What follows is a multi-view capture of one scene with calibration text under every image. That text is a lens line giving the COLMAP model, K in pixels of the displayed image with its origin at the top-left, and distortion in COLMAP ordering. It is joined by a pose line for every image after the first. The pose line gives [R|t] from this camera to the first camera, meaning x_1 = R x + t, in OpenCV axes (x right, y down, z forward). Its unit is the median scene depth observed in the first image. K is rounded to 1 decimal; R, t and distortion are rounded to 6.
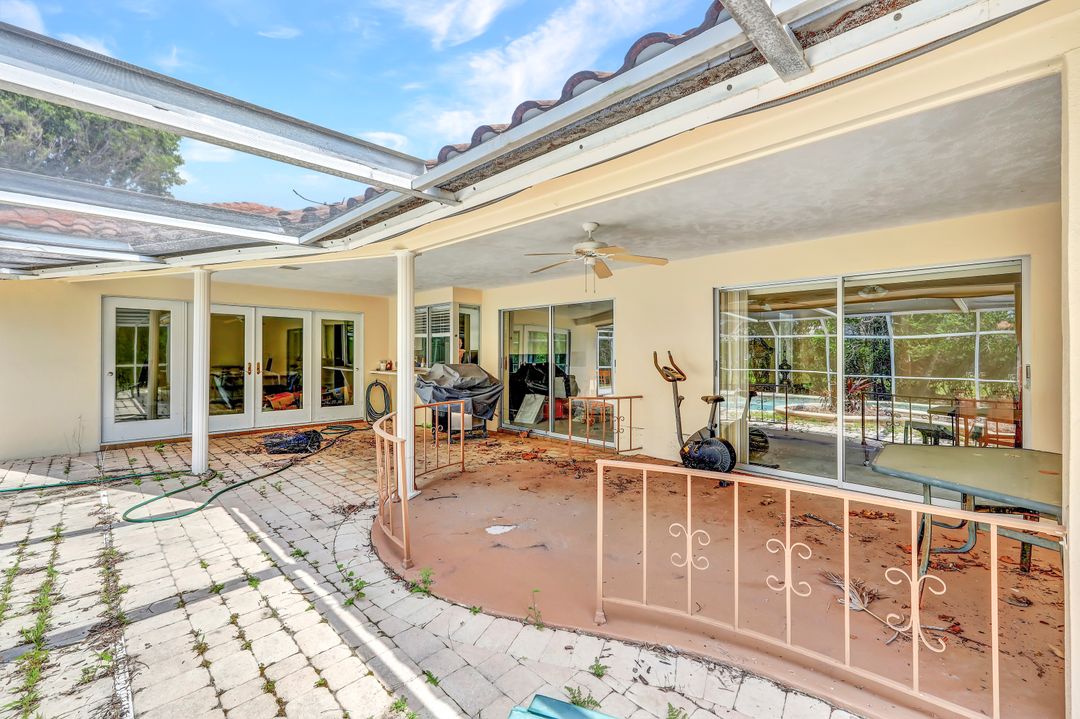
lens RADIAL K [[435.3, 0, 538.7], [0, 435.3, 351.0], [0, 0, 1]] dist [-0.001487, -0.000172]
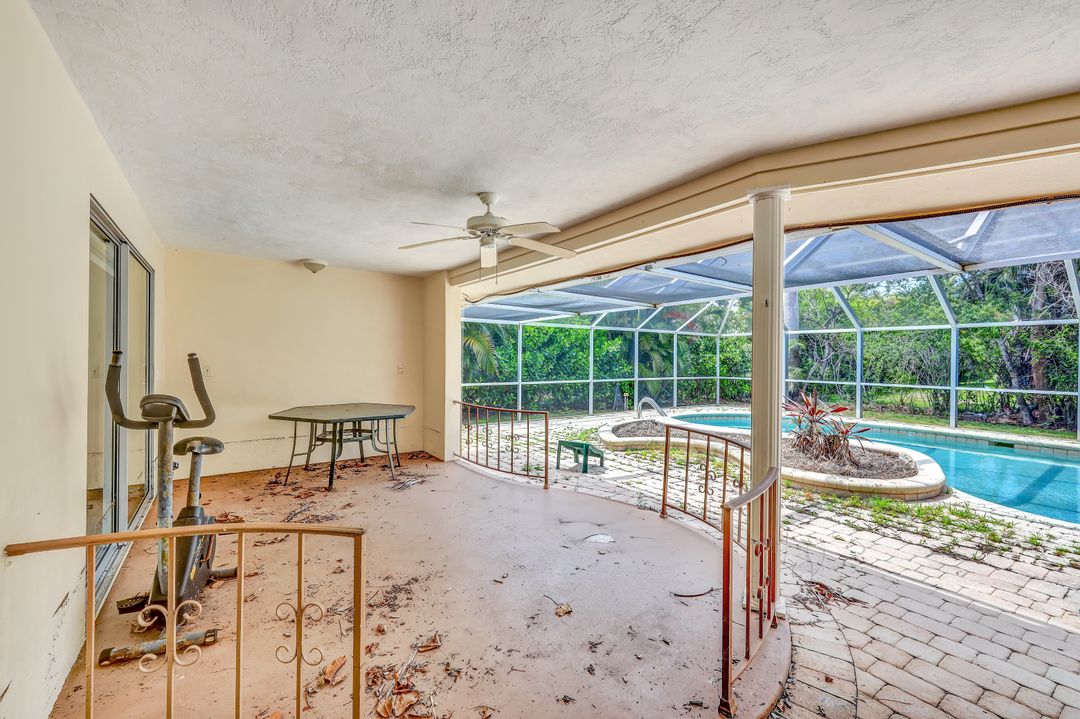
lens RADIAL K [[450.1, 0, 540.0], [0, 450.1, 359.5], [0, 0, 1]] dist [-0.000005, 0.000038]
pose [[-0.982205, -0.016191, 0.187112, -0.152782], [-0.017658, 0.999825, -0.006176, 0.009082], [-0.186979, -0.009370, -0.982319, 2.207457]]
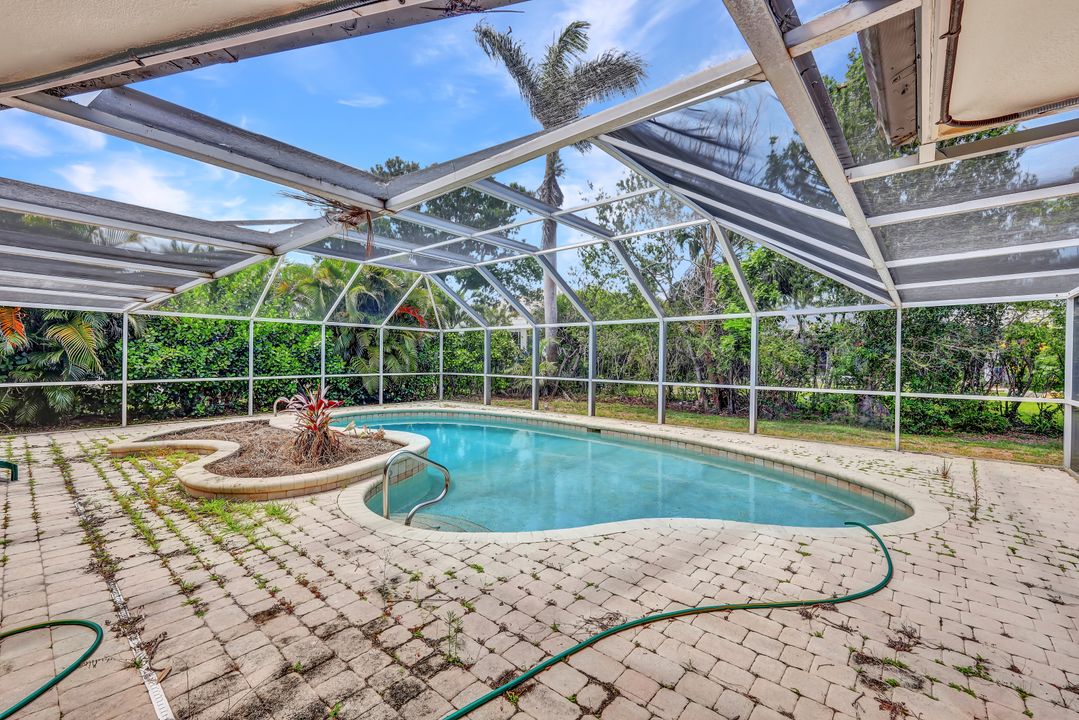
lens RADIAL K [[454.7, 0, 539.5], [0, 454.7, 360.0], [0, 0, 1]] dist [0.000429, 0.000194]
pose [[-0.998439, -0.010003, -0.054947, -1.792036], [-0.009770, 0.999942, -0.004508, 0.016741], [0.054989, -0.003964, -0.998479, 1.955152]]
